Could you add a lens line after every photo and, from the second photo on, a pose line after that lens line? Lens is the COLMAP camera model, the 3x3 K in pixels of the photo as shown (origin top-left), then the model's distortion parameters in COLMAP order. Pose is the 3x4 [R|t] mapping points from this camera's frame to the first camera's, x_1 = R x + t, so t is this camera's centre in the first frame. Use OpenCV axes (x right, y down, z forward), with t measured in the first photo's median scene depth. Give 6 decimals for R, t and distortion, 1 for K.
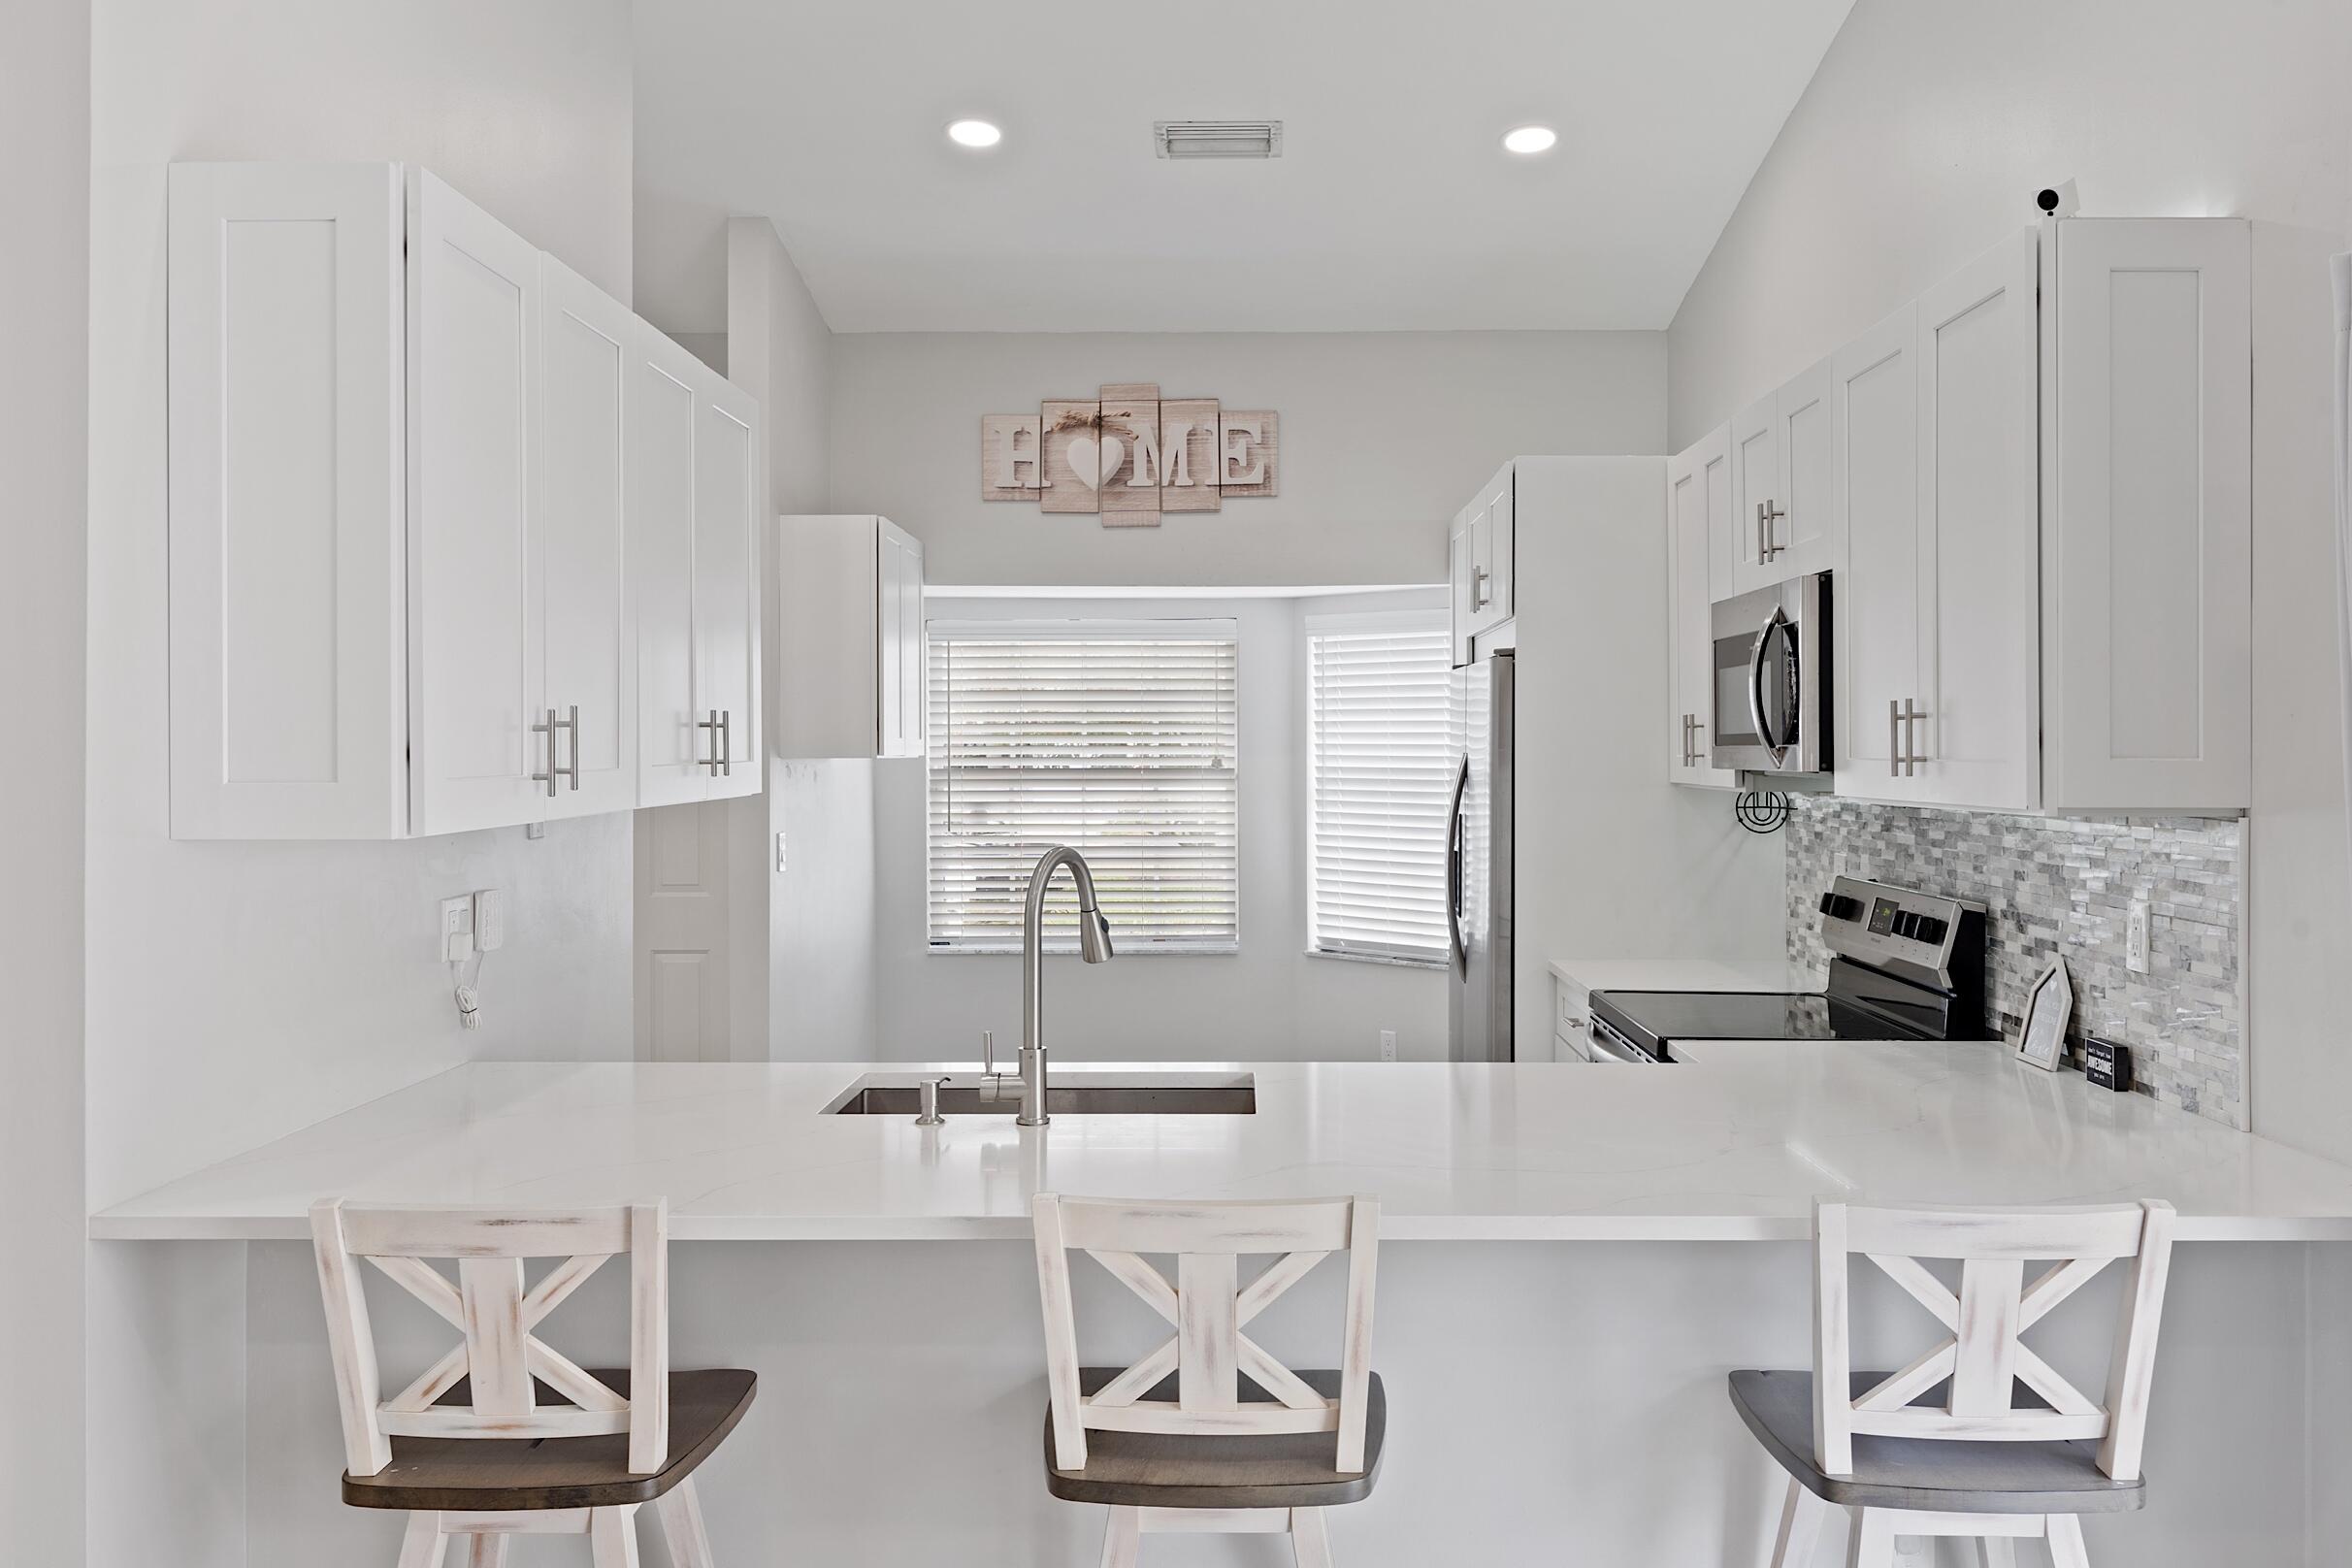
lens RADIAL K [[1900.5, 0, 1176.0], [0, 1900.5, 784.0], [0, 0, 1]] dist [0.002202, 0.001781]
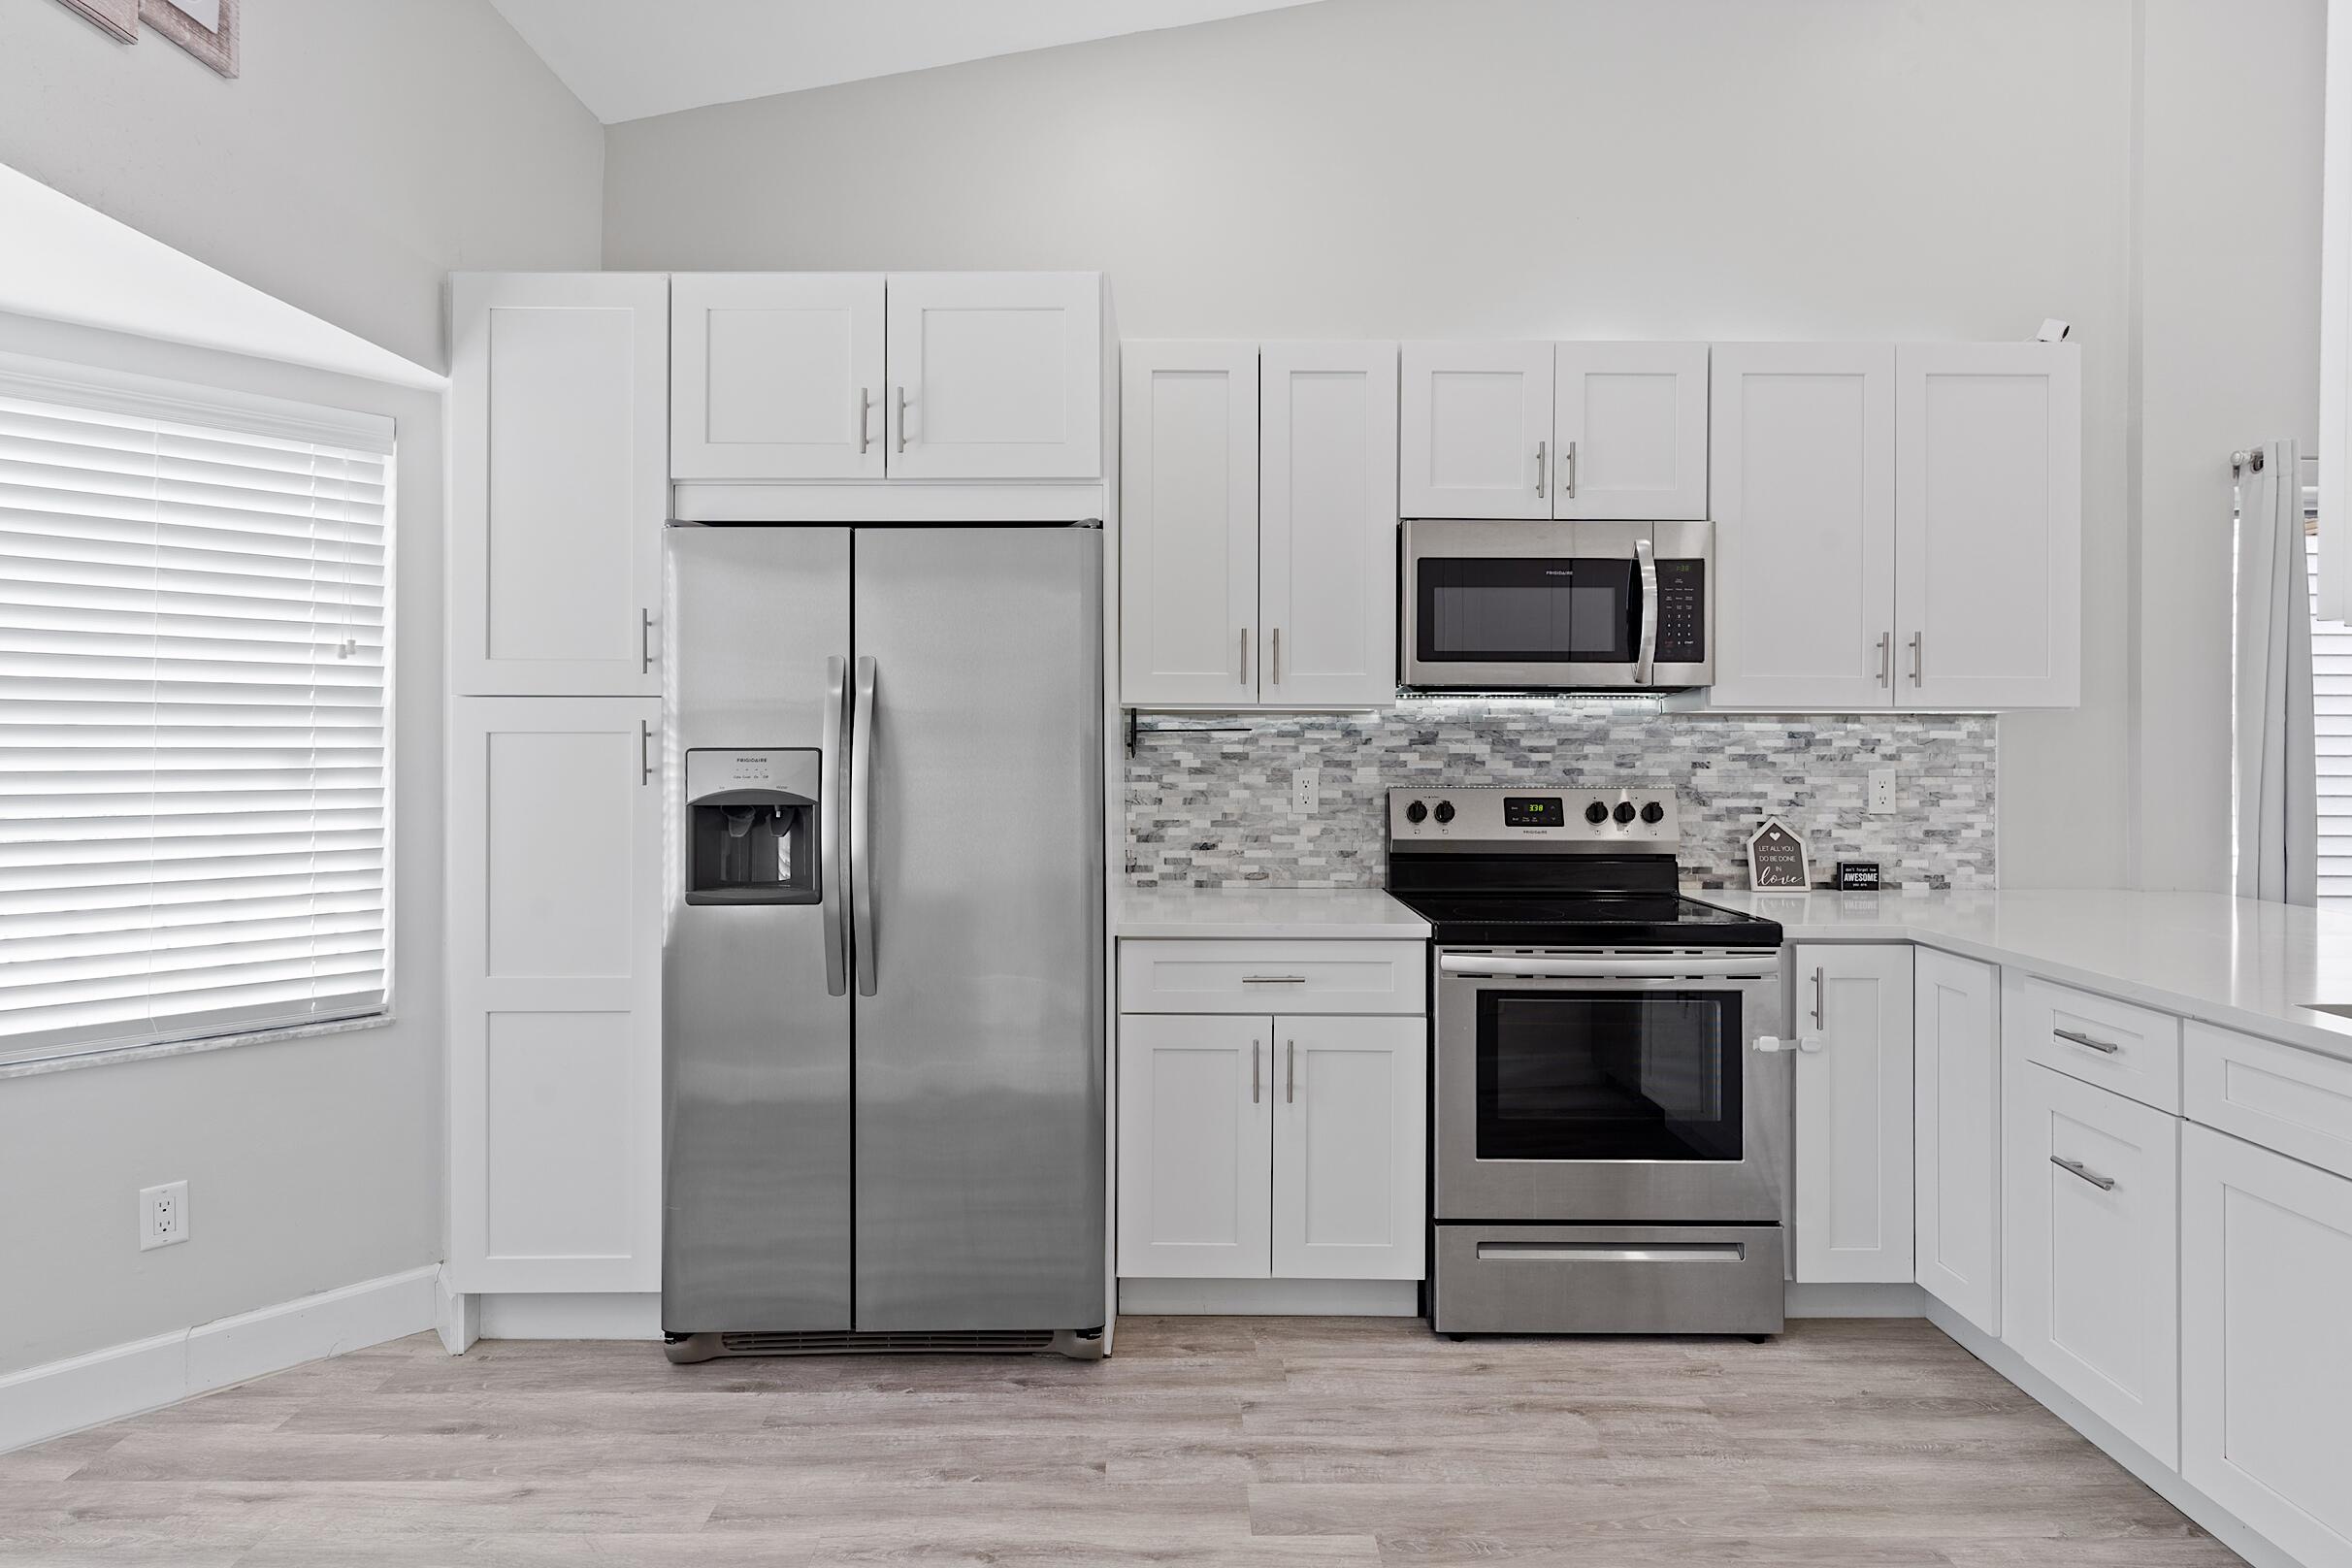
lens RADIAL K [[1275.4, 0, 1168.4], [0, 1275.4, 735.9], [0, 0, 1]] dist [0.005776, 0.001348]
pose [[-0.030039, 0.003334, 0.999543, -0.277196], [0.015274, 0.999879, -0.002876, 0.013636], [-0.999432, 0.015181, -0.030086, 0.820369]]
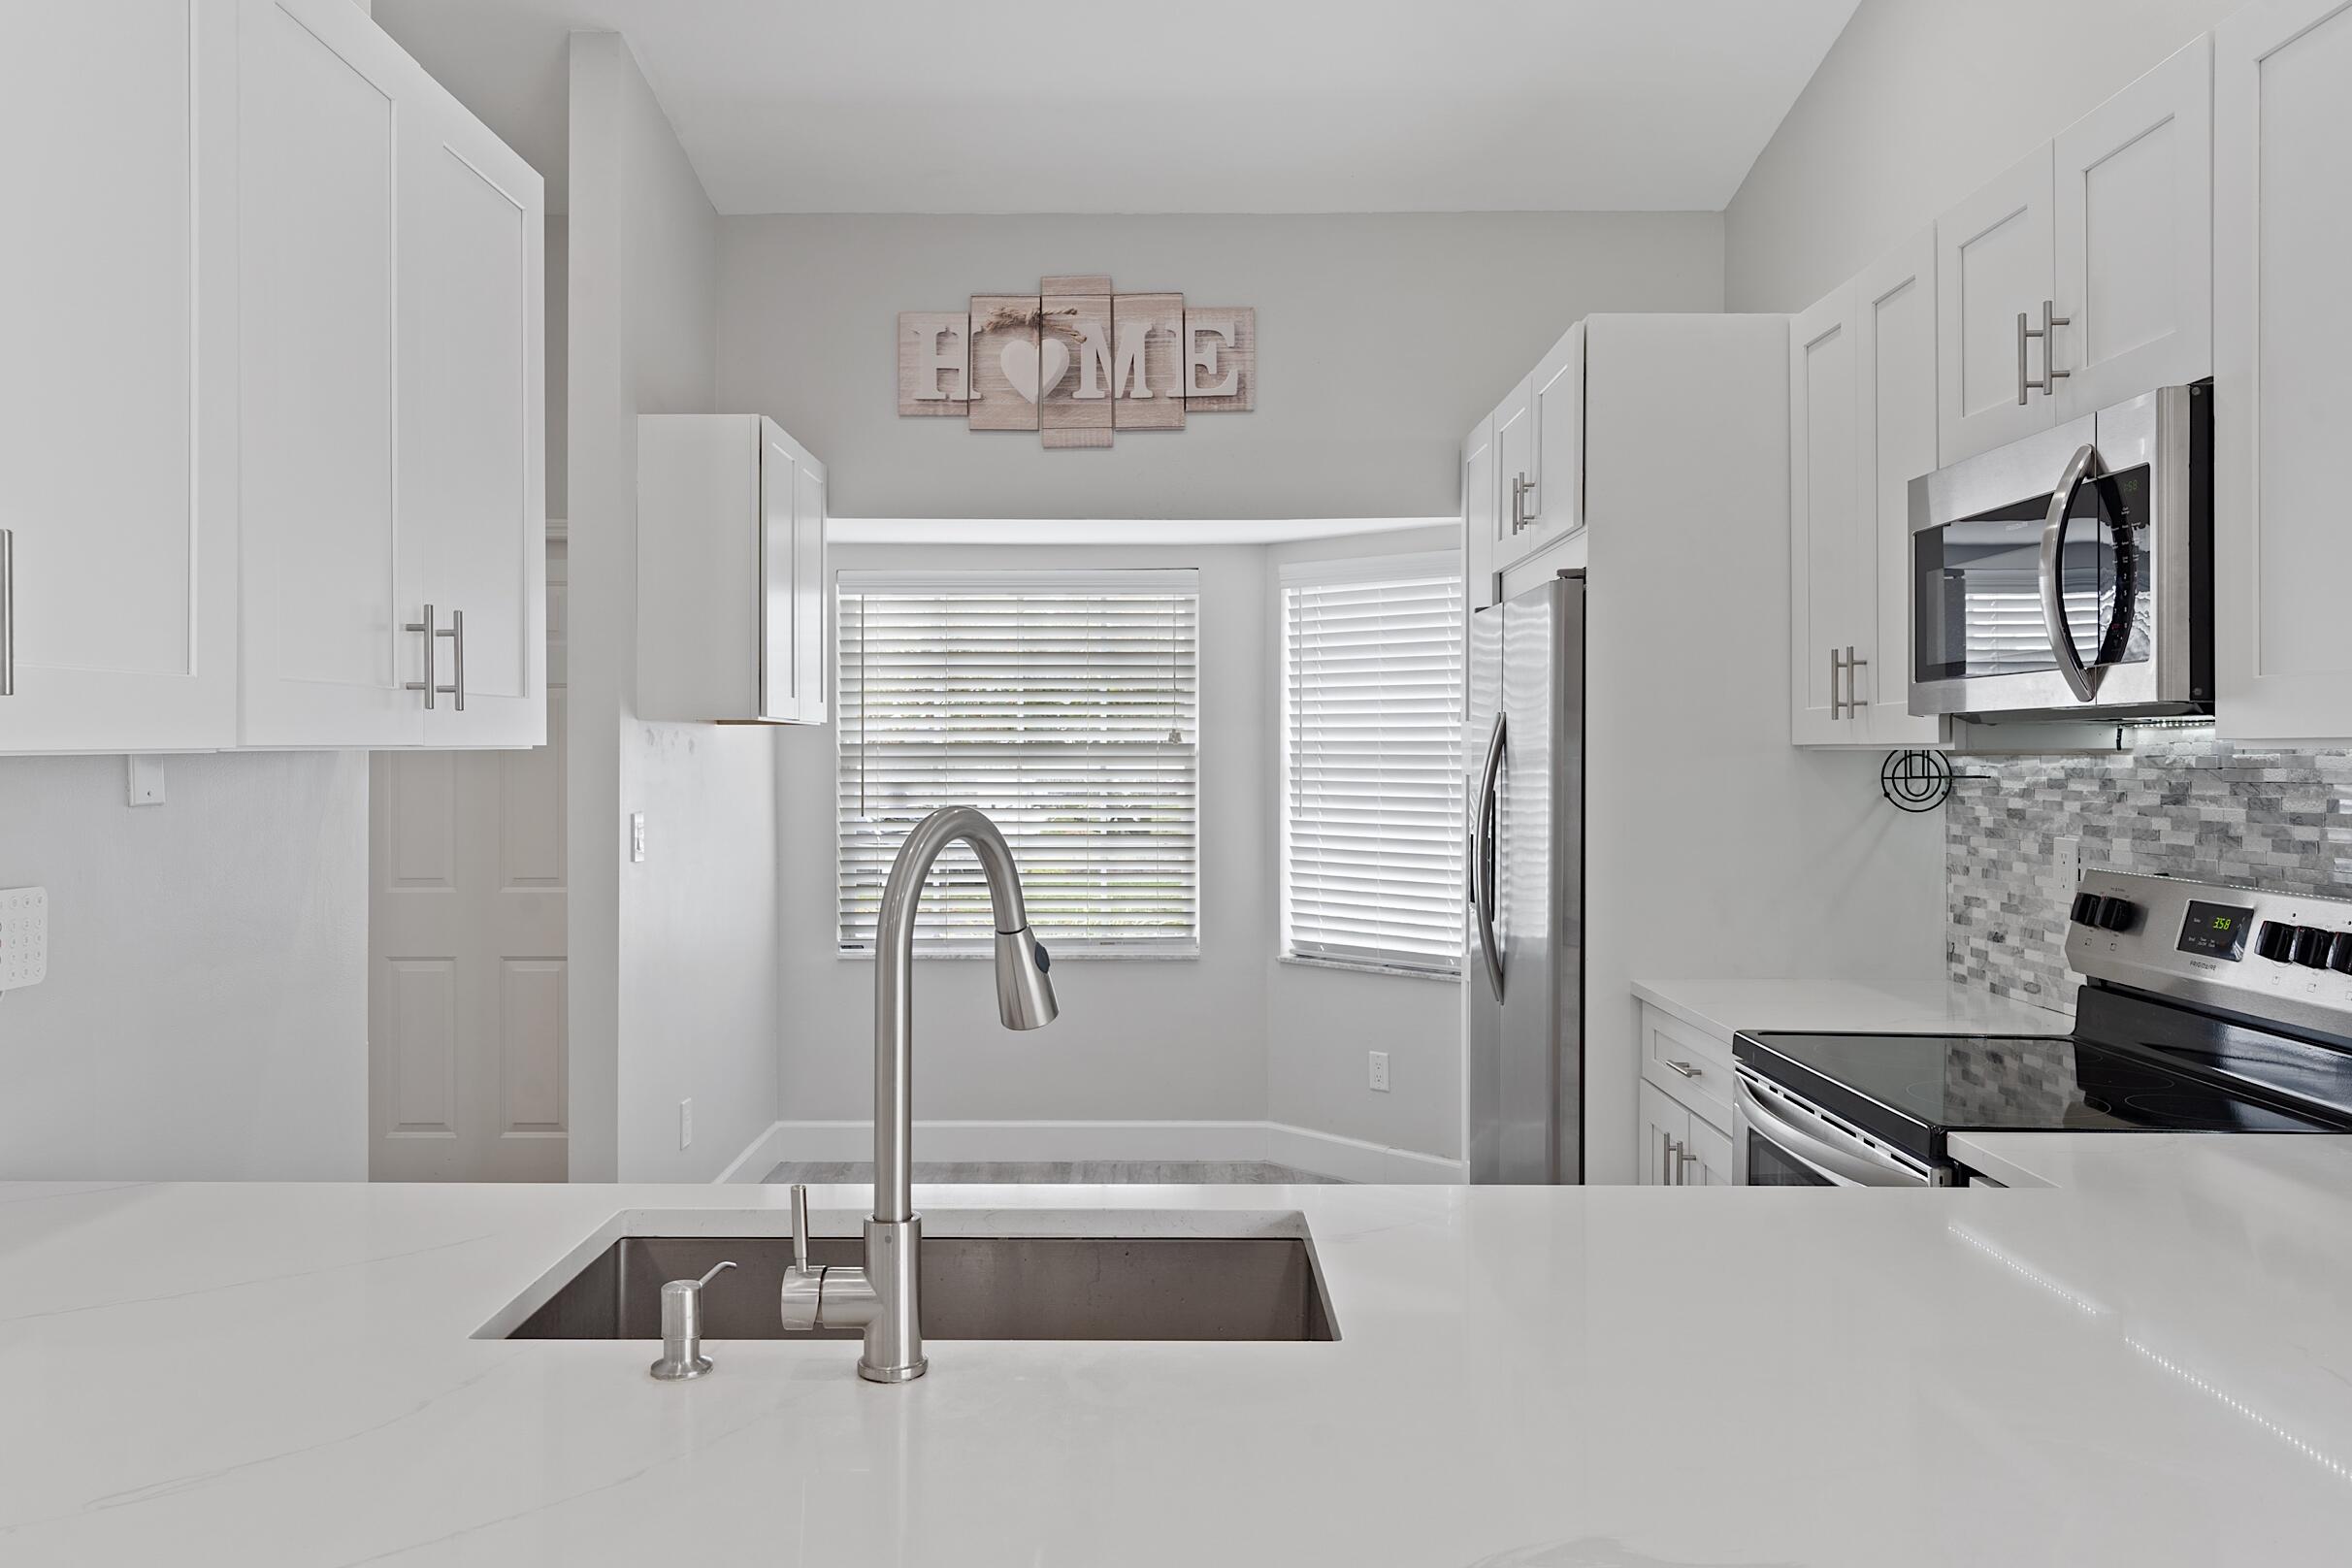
lens RADIAL K [[1713.9, 0, 1160.5], [0, 1713.9, 752.0], [0, 0, 1]] dist [0.001406, 0.000785]
pose [[0.999541, 0.003468, 0.030109, -0.009962], [-0.002856, 0.999788, -0.020368, 0.013671], [-0.030173, 0.020273, 0.999339, 0.268948]]
